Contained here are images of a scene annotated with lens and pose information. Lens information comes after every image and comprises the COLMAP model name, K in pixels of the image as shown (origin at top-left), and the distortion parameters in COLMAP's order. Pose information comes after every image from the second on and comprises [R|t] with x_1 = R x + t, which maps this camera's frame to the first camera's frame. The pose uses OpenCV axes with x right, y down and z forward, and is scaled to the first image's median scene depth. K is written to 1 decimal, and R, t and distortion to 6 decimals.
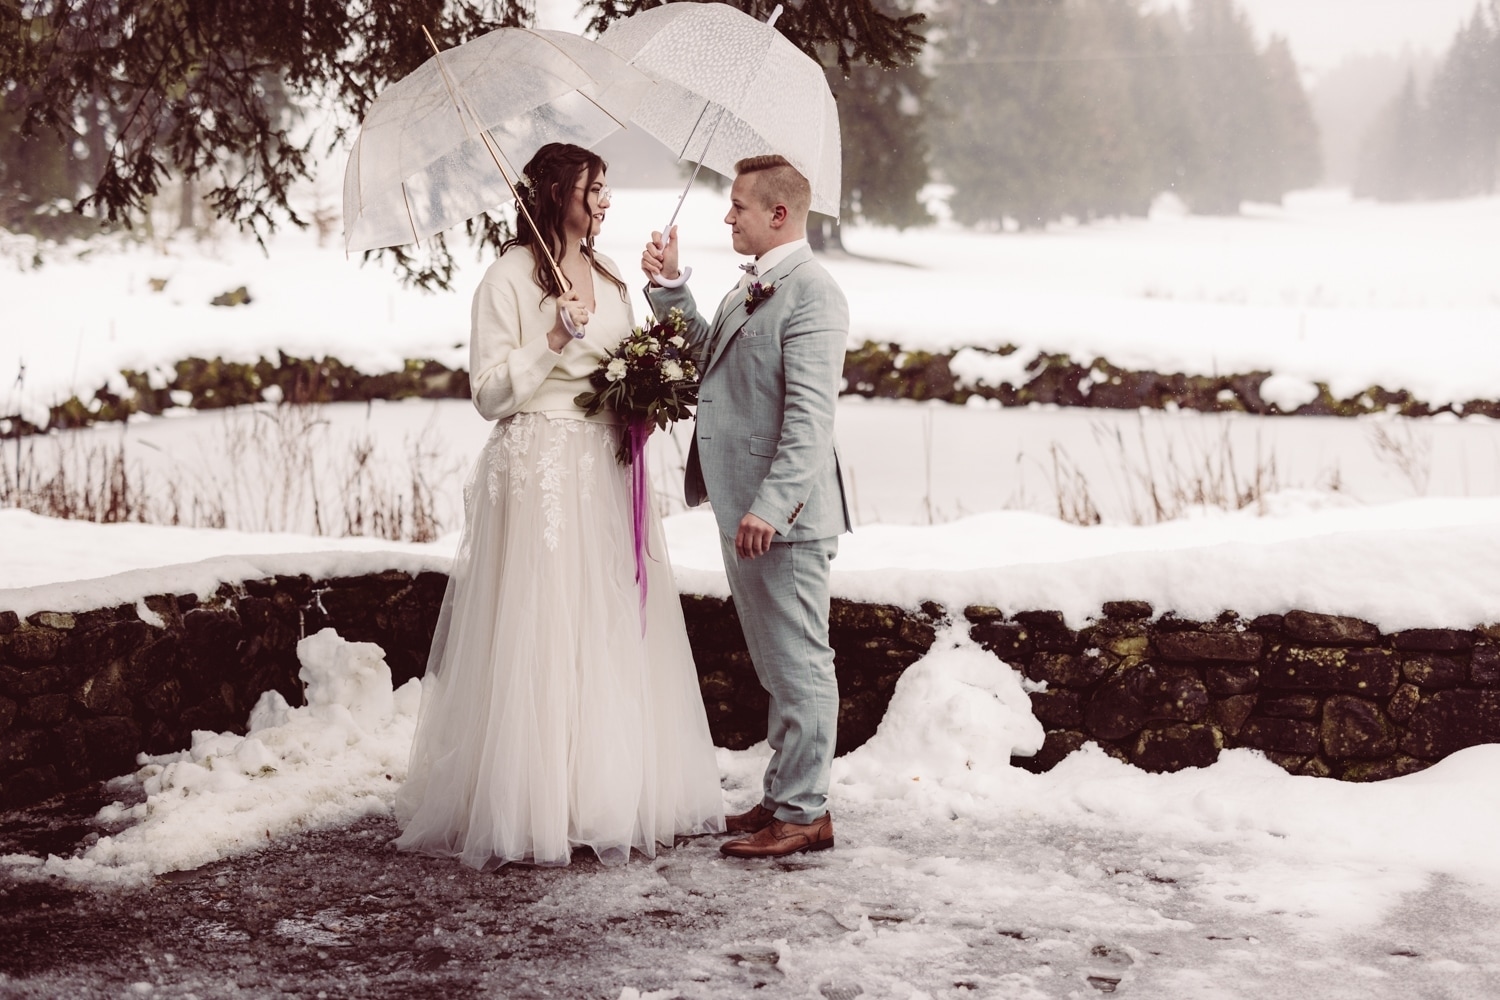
lens RADIAL K [[1510.1, 0, 847.9], [0, 1510.1, 397.6], [0, 0, 1]] dist [-0.000969, 0.010853]
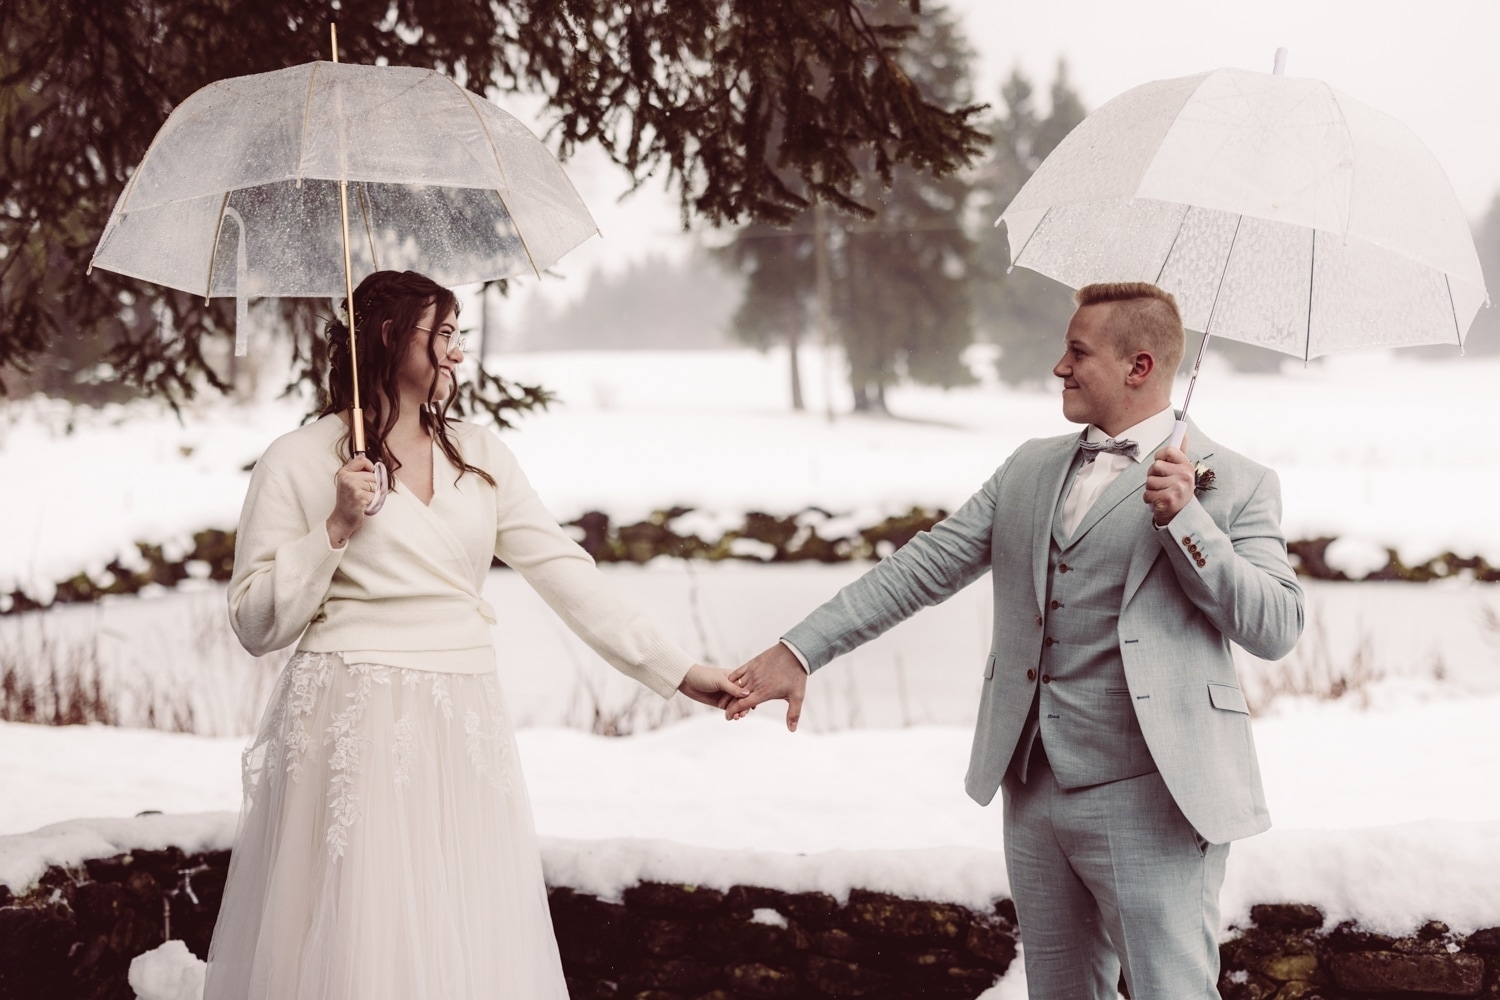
lens RADIAL K [[1510.1, 0, 847.9], [0, 1510.1, 397.6], [0, 0, 1]] dist [-0.000969, 0.010853]
pose [[0.999542, -0.006287, -0.029590, 0.000968], [0.003084, 0.994250, -0.107042, -0.024728], [0.030093, 0.106902, 0.993814, 0.238764]]
